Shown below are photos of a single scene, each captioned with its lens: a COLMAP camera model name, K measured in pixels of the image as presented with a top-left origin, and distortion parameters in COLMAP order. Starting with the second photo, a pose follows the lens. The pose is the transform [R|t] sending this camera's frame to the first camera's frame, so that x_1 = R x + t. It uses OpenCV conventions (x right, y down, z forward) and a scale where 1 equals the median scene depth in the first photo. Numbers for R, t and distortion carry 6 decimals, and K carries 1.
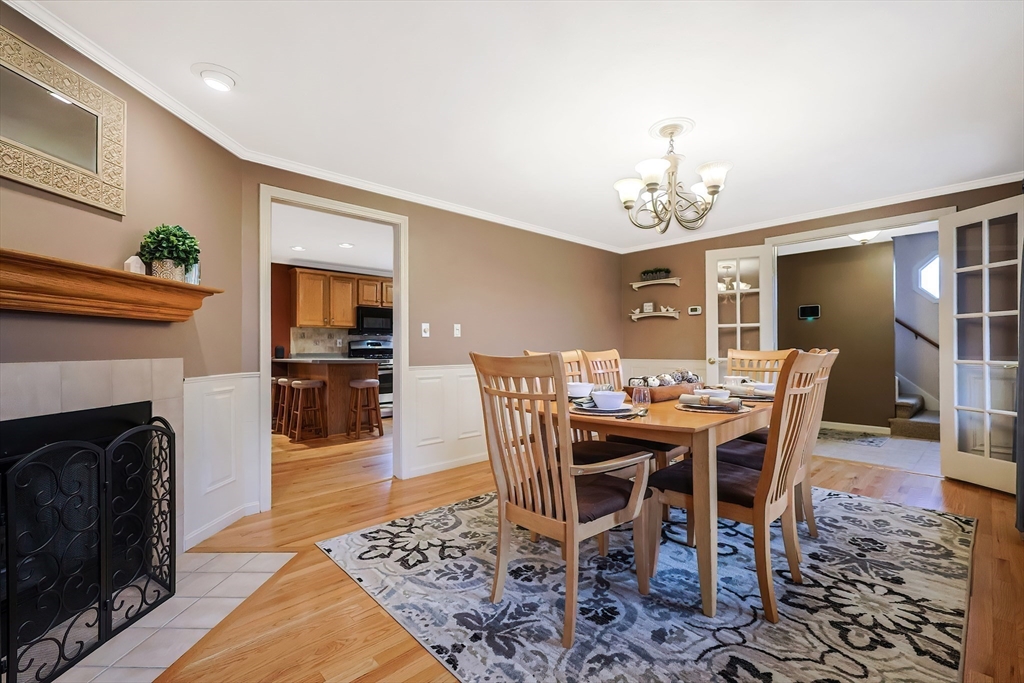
lens RADIAL K [[437.9, 0, 512.0], [0, 437.9, 341.5], [0, 0, 1]] dist [-0.000455, 0.000013]
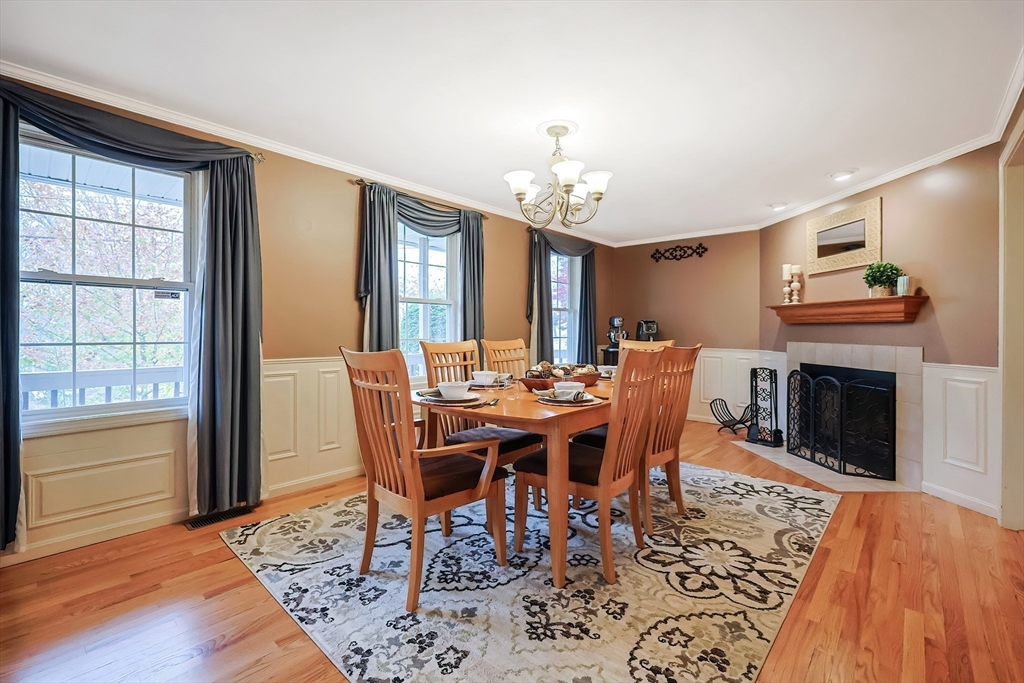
lens RADIAL K [[443.2, 0, 518.2], [0, 443.2, 333.1], [0, 0, 1]] dist [-0.000246, -0.000389]
pose [[-0.994535, 0.000449, -0.104401, 0.552857], [0.001484, 0.999951, -0.009828, 0.005992], [0.104391, -0.009930, -0.994487, 1.979214]]
